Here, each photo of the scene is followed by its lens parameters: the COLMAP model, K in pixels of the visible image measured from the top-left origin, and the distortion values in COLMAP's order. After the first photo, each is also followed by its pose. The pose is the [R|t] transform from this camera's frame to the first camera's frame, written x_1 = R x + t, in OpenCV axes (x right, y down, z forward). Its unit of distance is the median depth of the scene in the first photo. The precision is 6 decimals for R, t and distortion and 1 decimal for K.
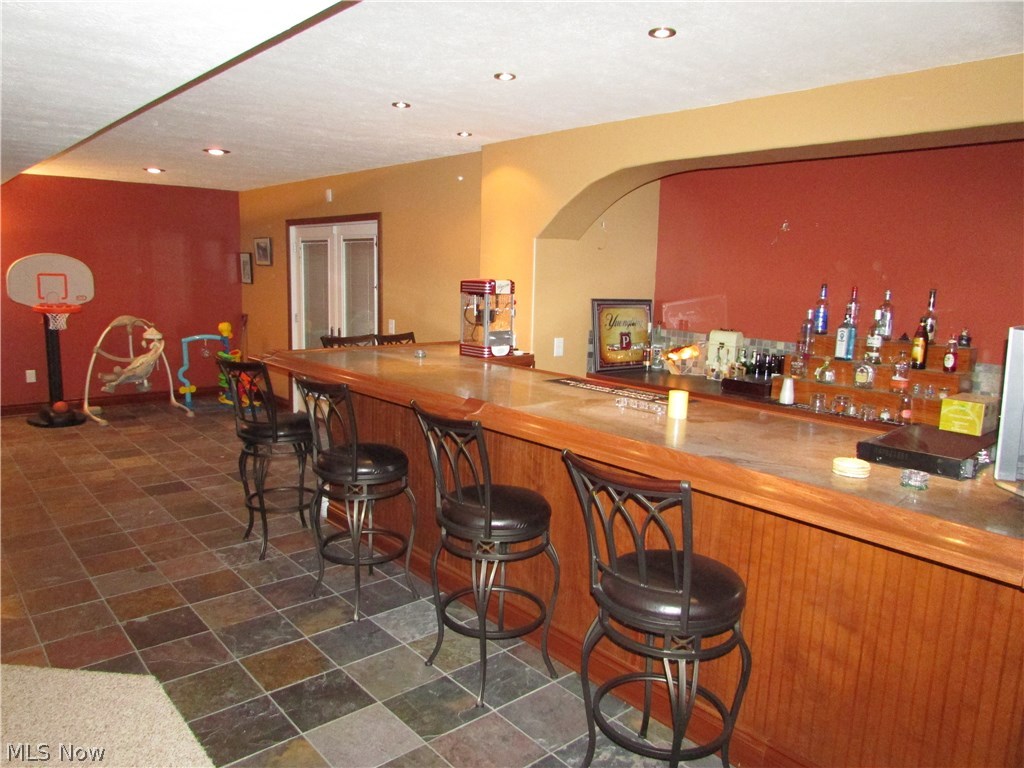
lens RADIAL K [[735.6, 0, 508.3], [0, 735.6, 386.2], [0, 0, 1]] dist [-0.014151, 0.001070]
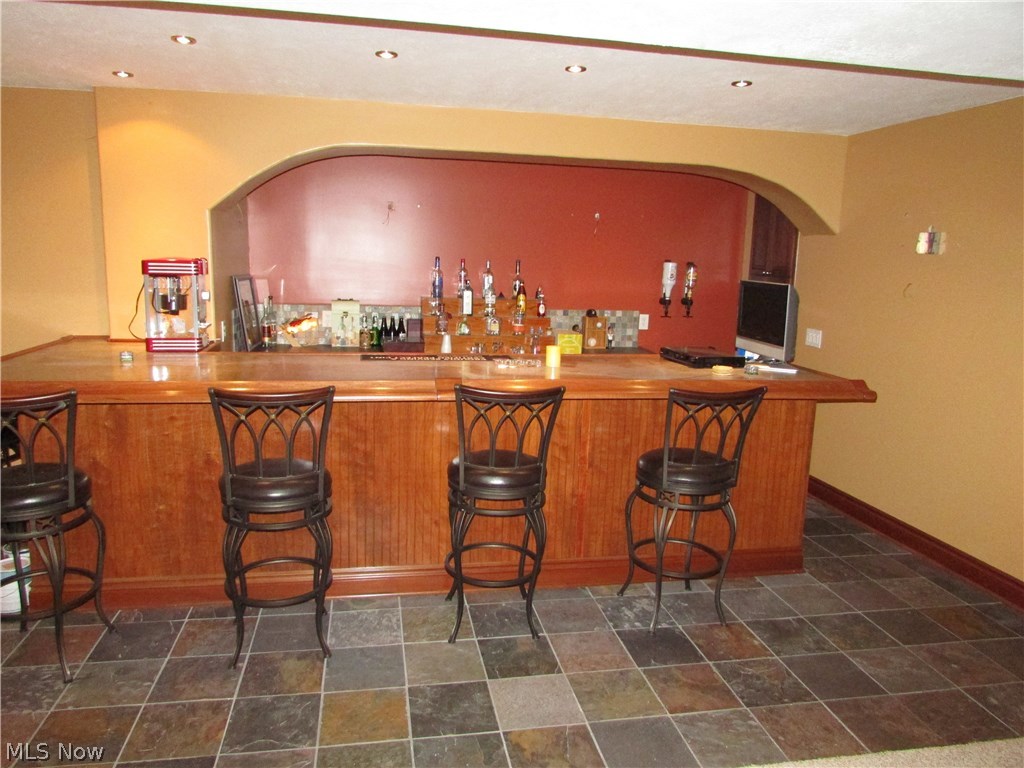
lens RADIAL K [[735.6, 0, 508.3], [0, 735.6, 386.2], [0, 0, 1]] dist [-0.014151, 0.001070]
pose [[0.501722, -0.167672, 0.848623, -0.638161], [0.123495, 0.984869, 0.121578, -0.063355], [-0.856168, 0.043803, 0.514837, 0.281984]]
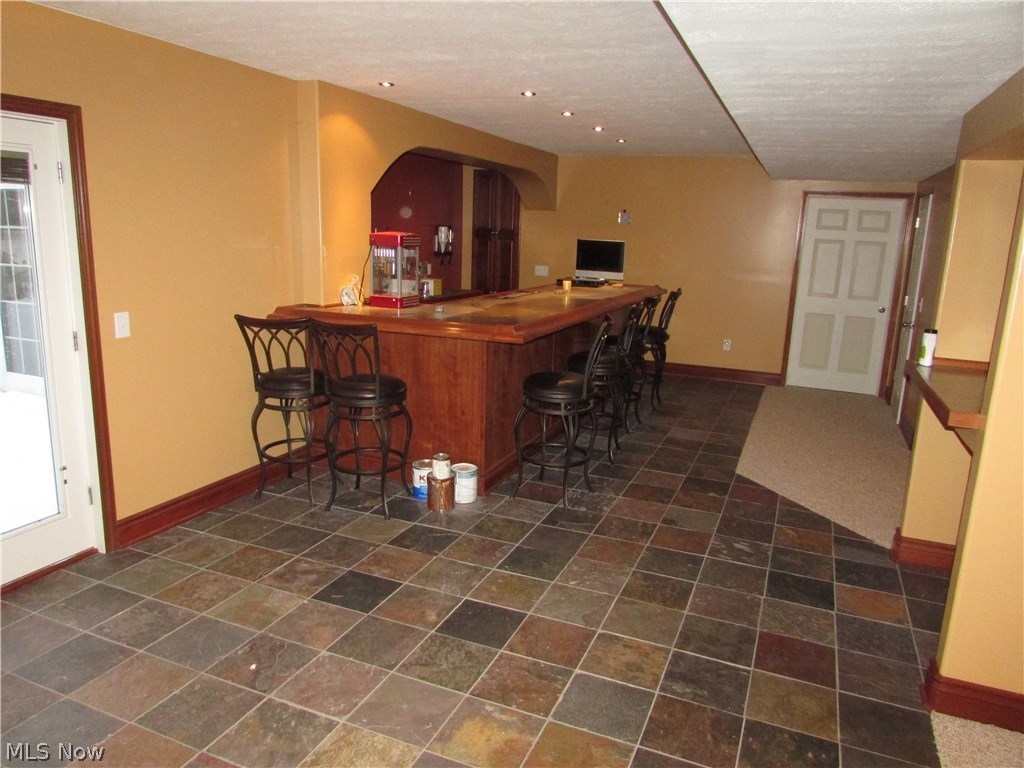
lens RADIAL K [[735.6, 0, 508.3], [0, 735.6, 386.2], [0, 0, 1]] dist [-0.014151, 0.001070]
pose [[-0.455499, -0.231584, 0.859587, -1.166937], [0.097705, 0.946734, 0.306837, -0.270736], [-0.884859, 0.223750, -0.408609, 1.476240]]
